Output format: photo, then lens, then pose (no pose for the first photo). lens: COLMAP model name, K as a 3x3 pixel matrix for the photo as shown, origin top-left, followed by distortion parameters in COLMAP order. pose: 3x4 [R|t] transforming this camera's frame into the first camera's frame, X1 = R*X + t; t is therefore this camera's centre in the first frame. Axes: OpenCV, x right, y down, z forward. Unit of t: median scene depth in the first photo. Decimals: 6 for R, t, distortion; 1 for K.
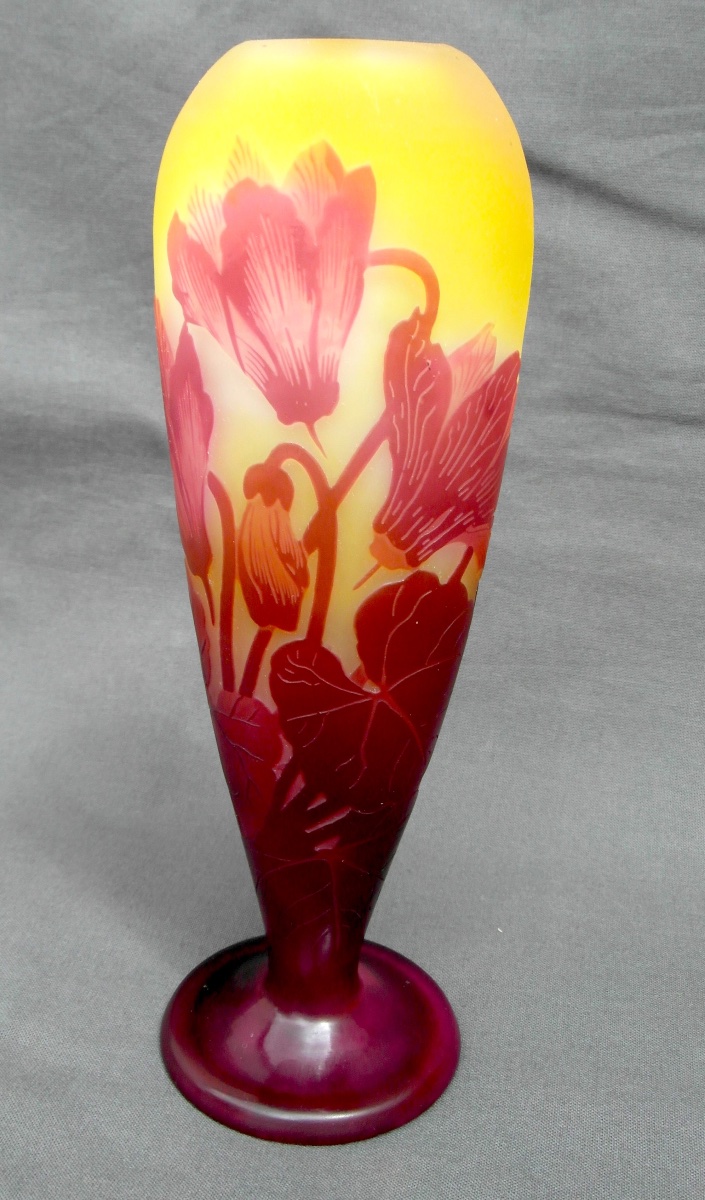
lens RADIAL K [[1155.8, 0, 352.5], [0, 1155.8, 600.0], [0, 0, 1]] dist [0.053677, -0.005911]
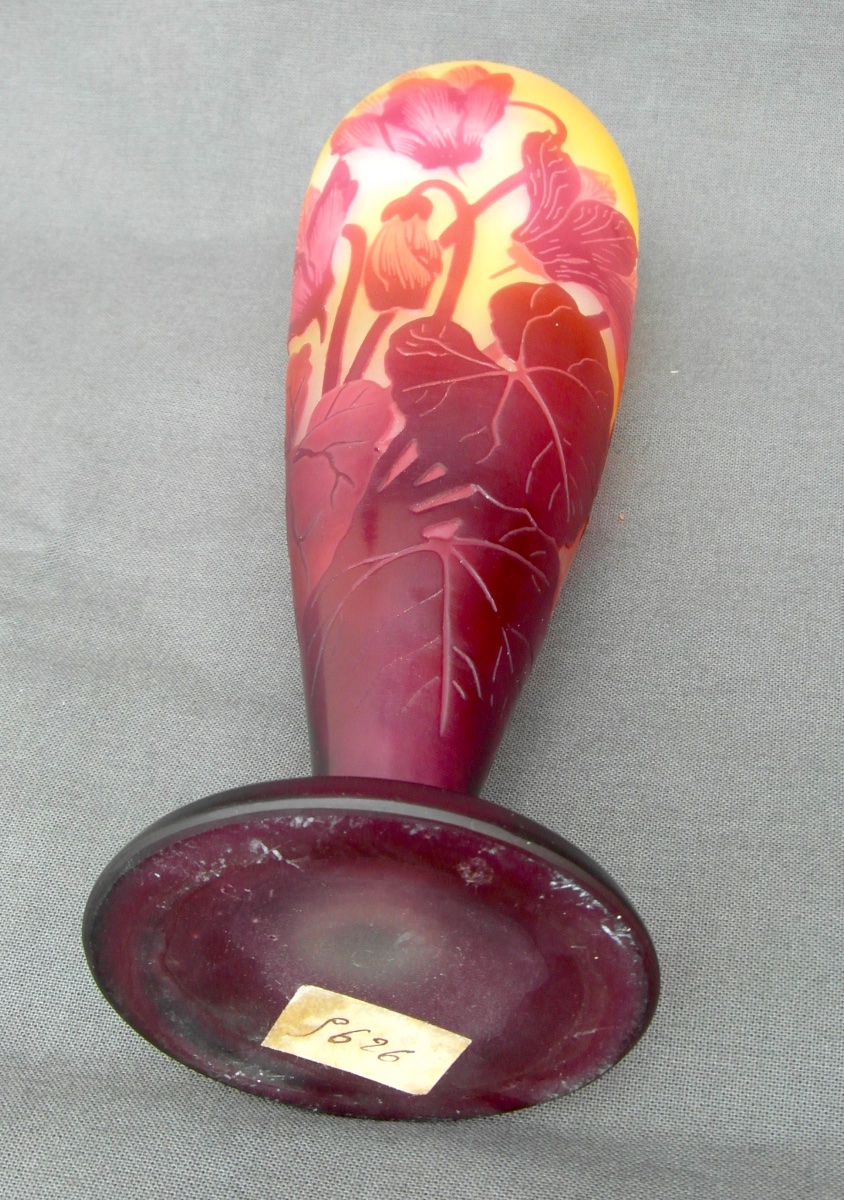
lens RADIAL K [[1559.2, 0, 445.6], [0, 1559.2, 600.6], [0, 0, 1]] dist [0.011006, -0.030305]
pose [[0.995352, 0.089149, 0.036414, -0.058977], [-0.001799, 0.395289, -0.918555, 1.292431], [-0.096283, 0.914220, 0.393612, 0.775754]]
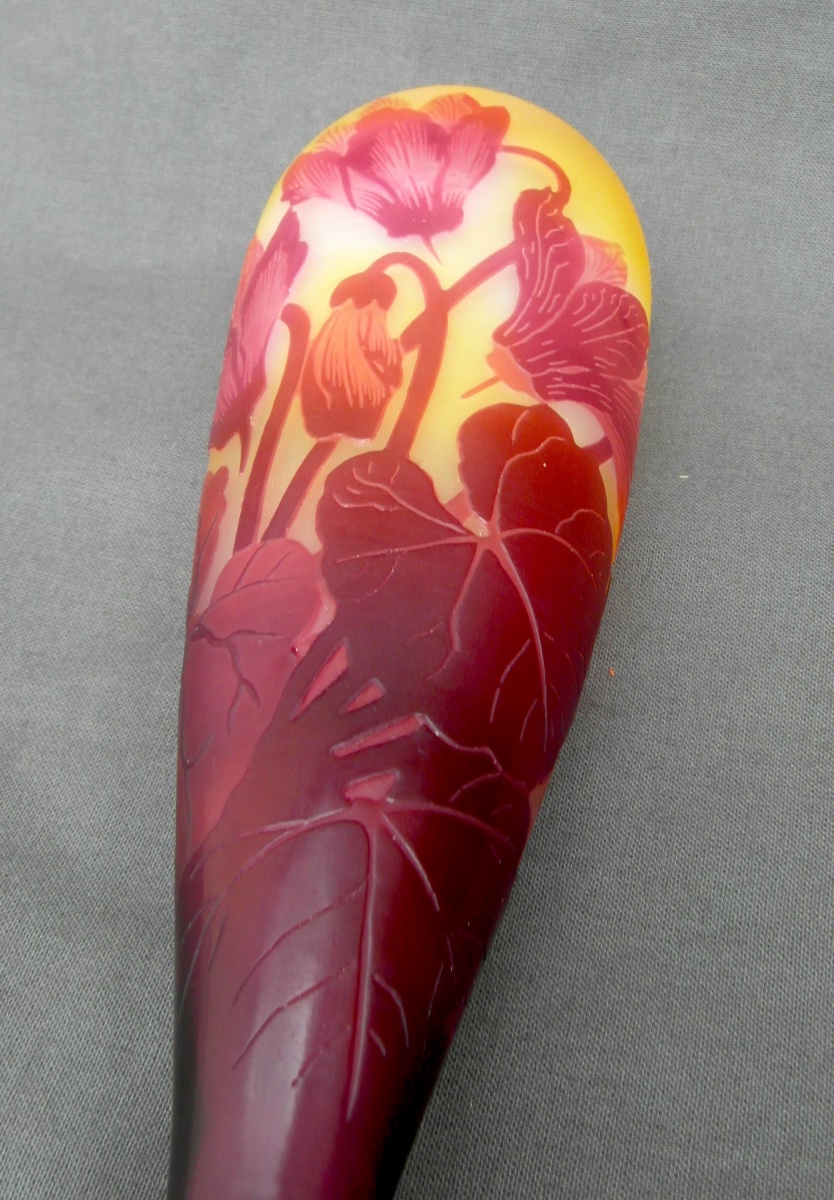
lens RADIAL K [[1421.6, 0, 418.1], [0, 1421.6, 552.6], [0, 0, 1]] dist [-0.008100, -0.009296]
pose [[0.989839, 0.138950, 0.030188, -0.040733], [-0.033108, 0.431693, -0.901413, 0.866592], [-0.138283, 0.891254, 0.431907, 0.734074]]
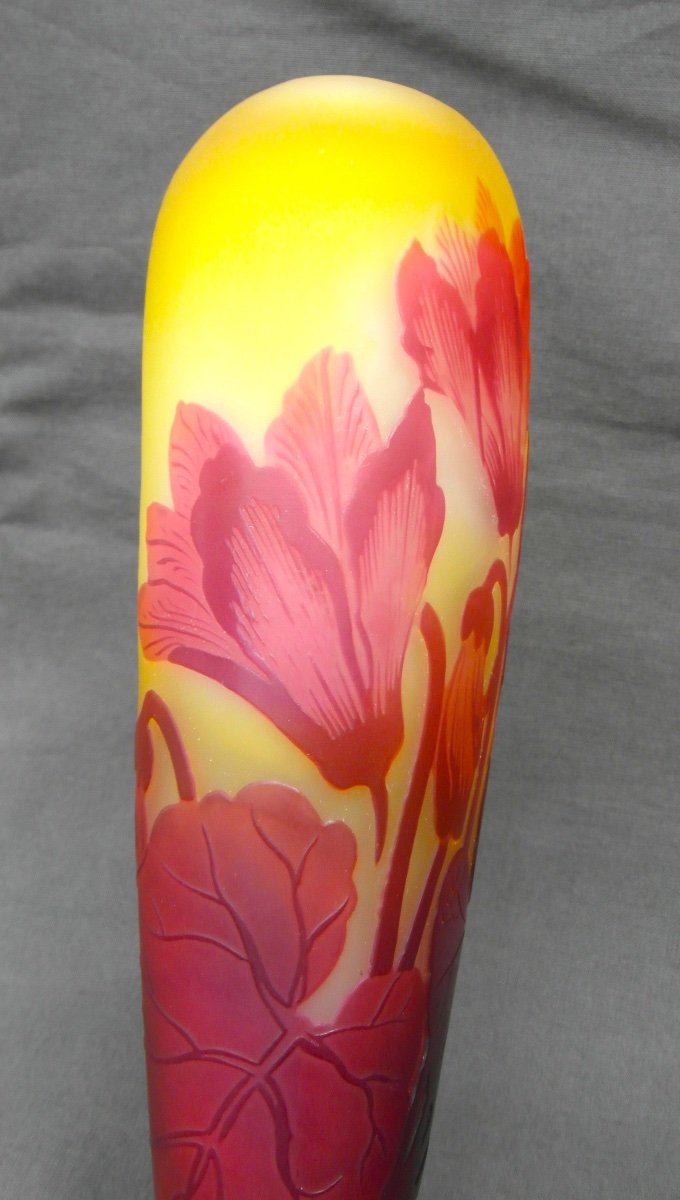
lens RADIAL K [[1311.4, 0, 340.0], [0, 1311.4, 600.0], [0, 0, 1]] dist [-0.002774, -0.014259]
pose [[0.250501, 0.057184, 0.966426, -0.900048], [0.300448, 0.944373, -0.133756, -0.026113], [-0.920315, 0.323867, 0.219386, 0.898359]]
